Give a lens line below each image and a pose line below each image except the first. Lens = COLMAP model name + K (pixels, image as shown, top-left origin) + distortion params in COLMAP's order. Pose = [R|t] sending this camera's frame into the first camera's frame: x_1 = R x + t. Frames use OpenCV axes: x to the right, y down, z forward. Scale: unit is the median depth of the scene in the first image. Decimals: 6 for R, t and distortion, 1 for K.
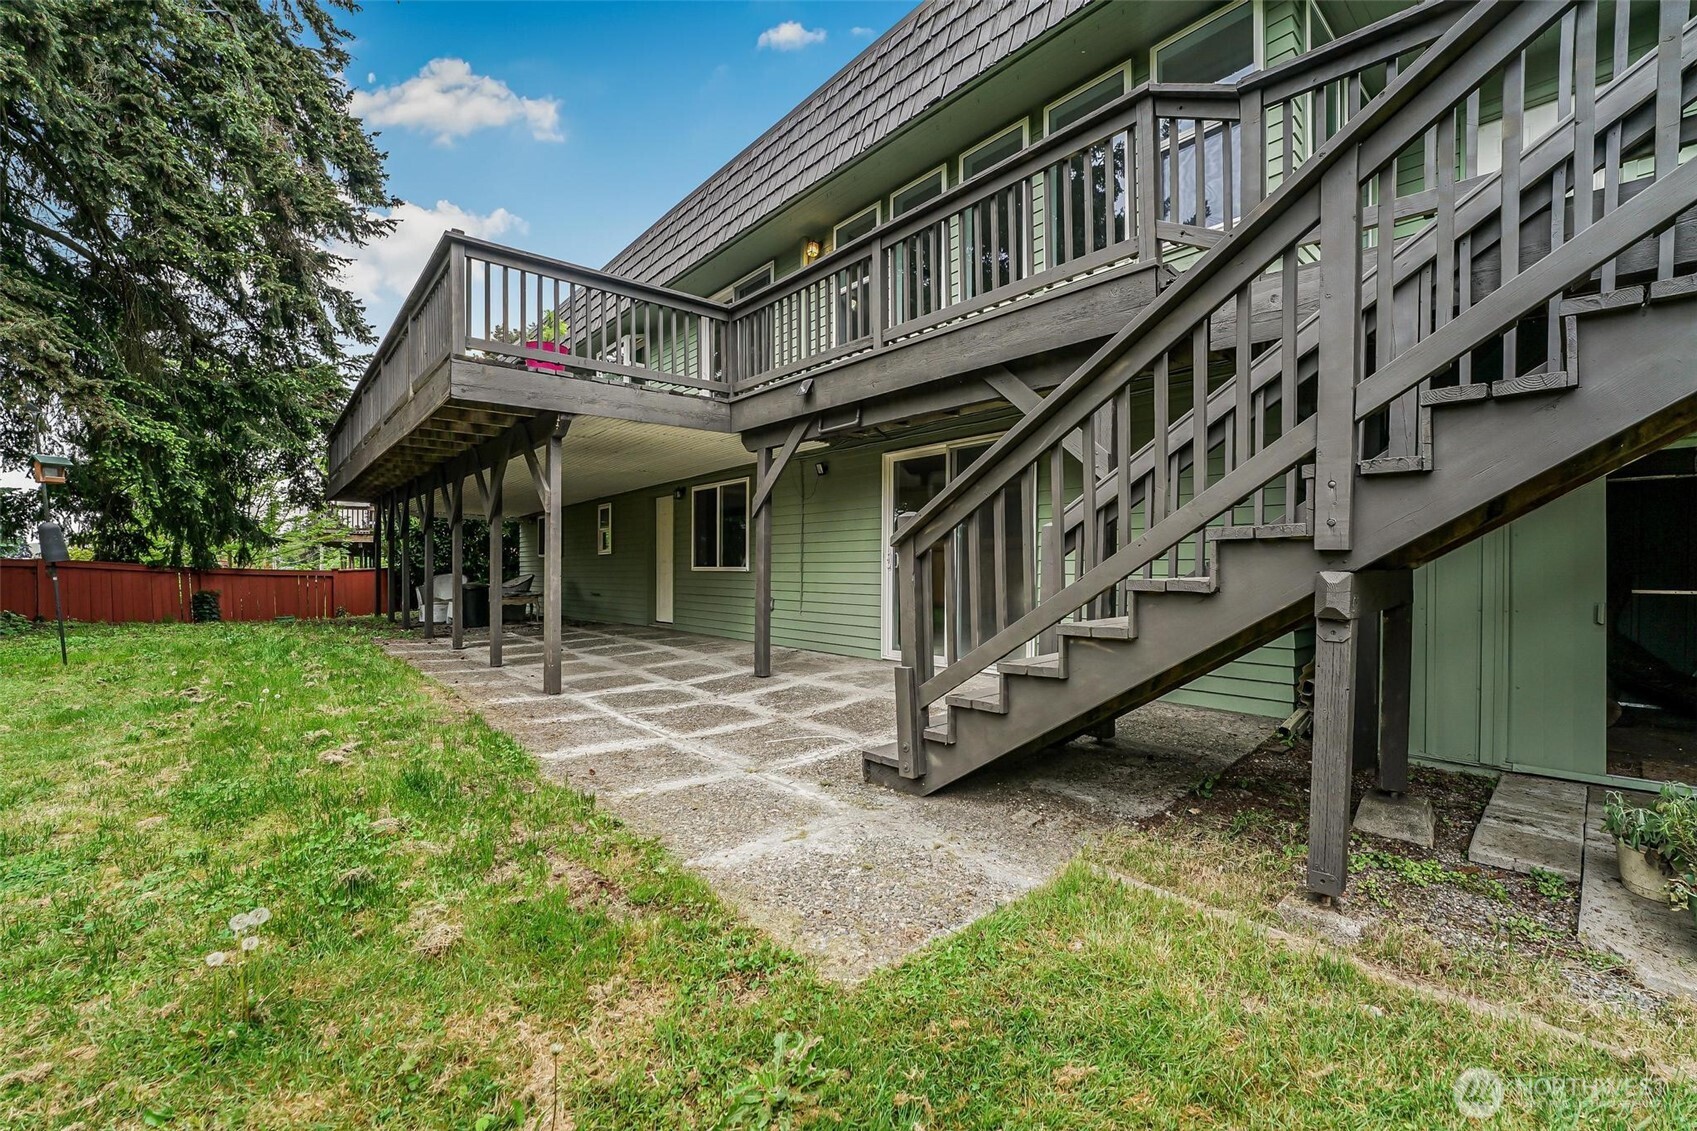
lens RADIAL K [[700.2, 0, 845.7], [0, 700.2, 573.0], [0, 0, 1]] dist [-0.034183, 0.007259]
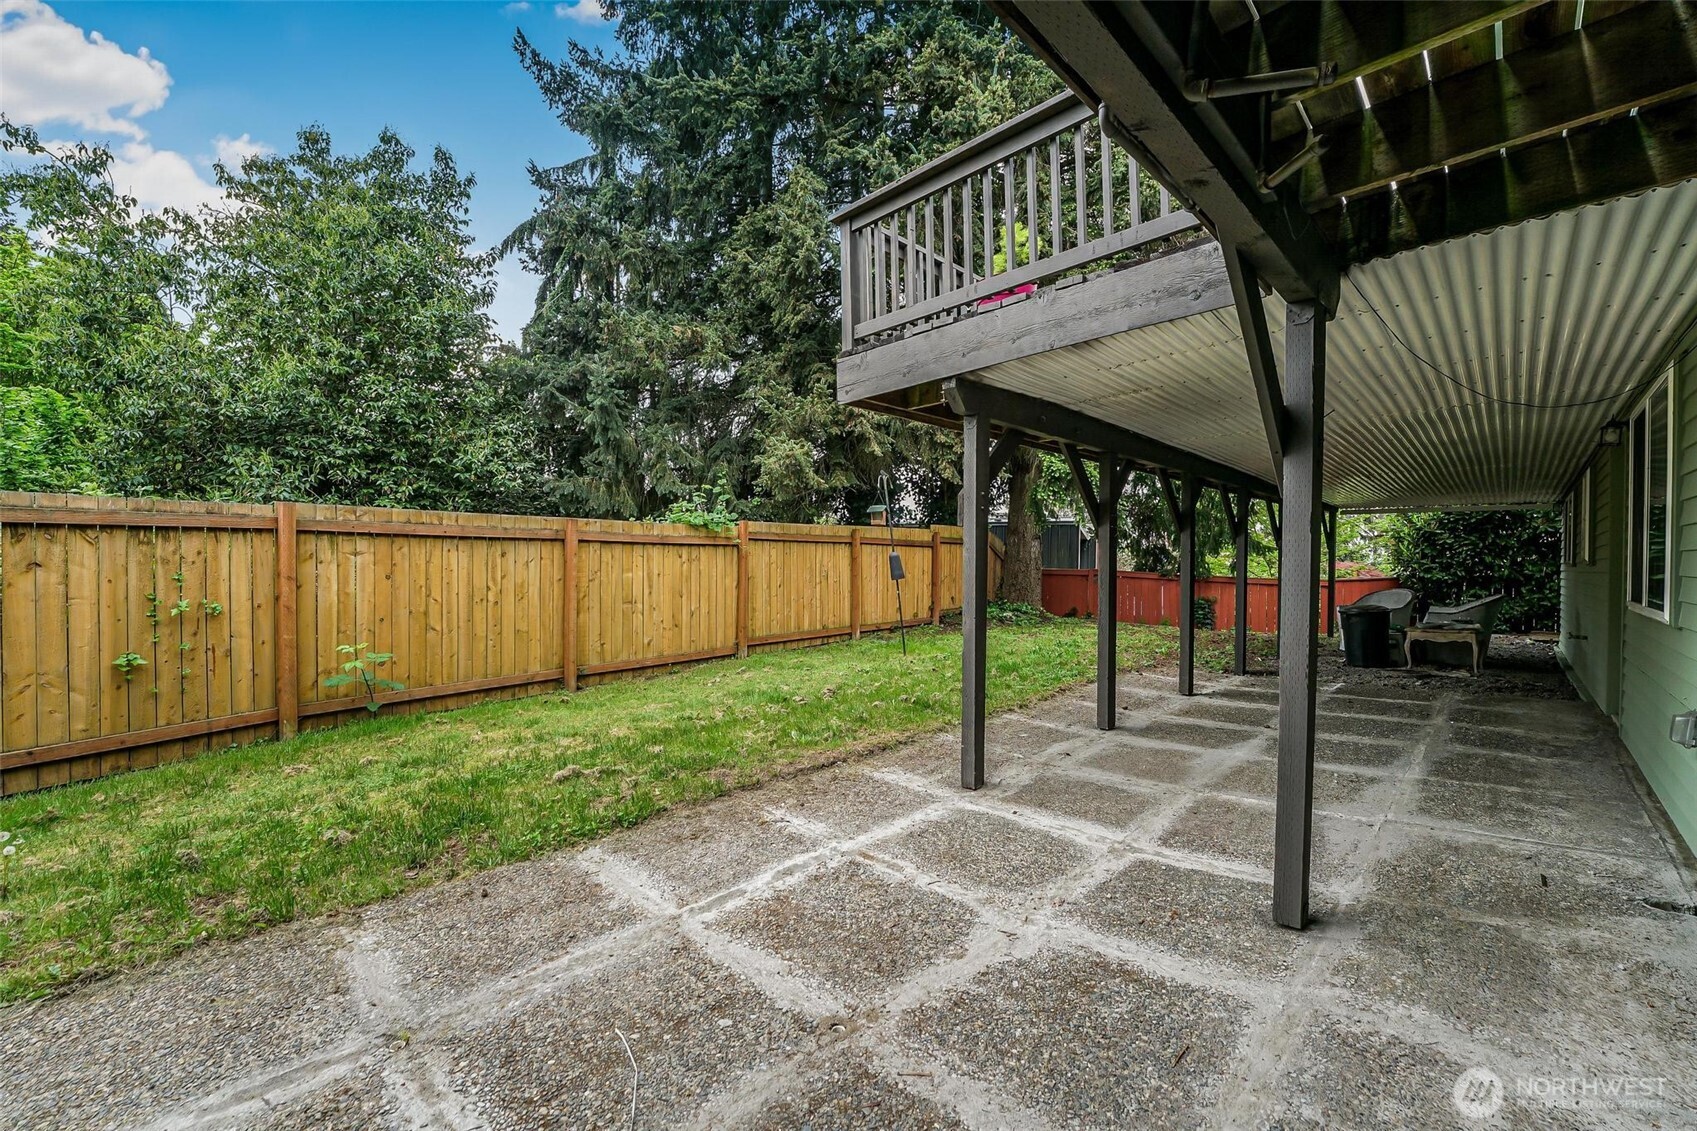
lens RADIAL K [[700.2, 0, 845.7], [0, 700.2, 573.0], [0, 0, 1]] dist [-0.034183, 0.007259]
pose [[0.080035, 0.011671, -0.996724, 0.335837], [-0.010766, 0.999883, 0.010844, -0.056893], [0.996734, 0.009863, 0.080151, 1.118850]]
